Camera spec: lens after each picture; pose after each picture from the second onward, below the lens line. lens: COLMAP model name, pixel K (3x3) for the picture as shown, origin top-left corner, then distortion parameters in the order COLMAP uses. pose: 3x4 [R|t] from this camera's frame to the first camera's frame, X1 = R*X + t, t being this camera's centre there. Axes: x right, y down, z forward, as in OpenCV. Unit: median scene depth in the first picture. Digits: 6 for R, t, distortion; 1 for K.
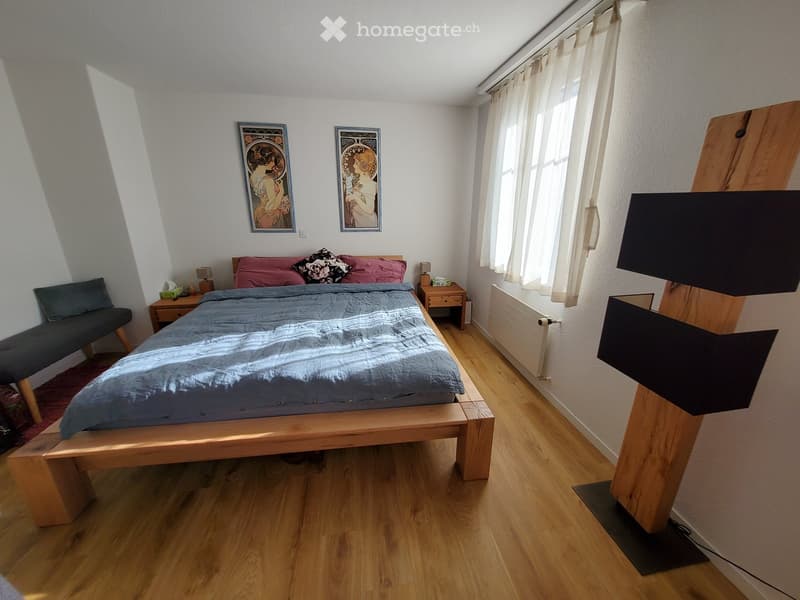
lens RADIAL K [[314.3, 0, 400.0], [0, 314.3, 300.0], [0, 0, 1]] dist [0.000937, 0.000082]
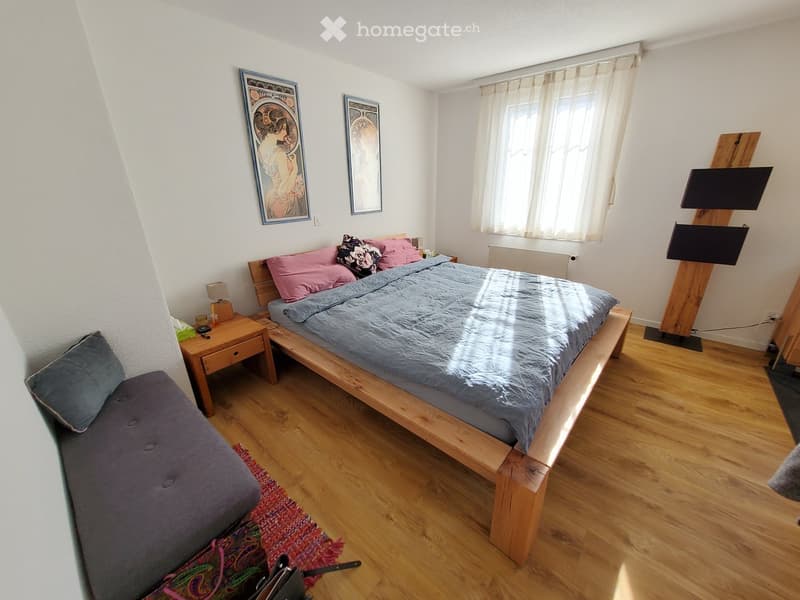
lens RADIAL K [[320.0, 0, 400.0], [0, 320.0, 300.0], [0, 0, 1]] dist [0.004635, 0.000350]
pose [[0.749196, -0.246955, 0.614588, -0.799790], [0.216991, 0.968198, 0.124527, -0.071742], [-0.625796, 0.040065, 0.778957, 0.228015]]
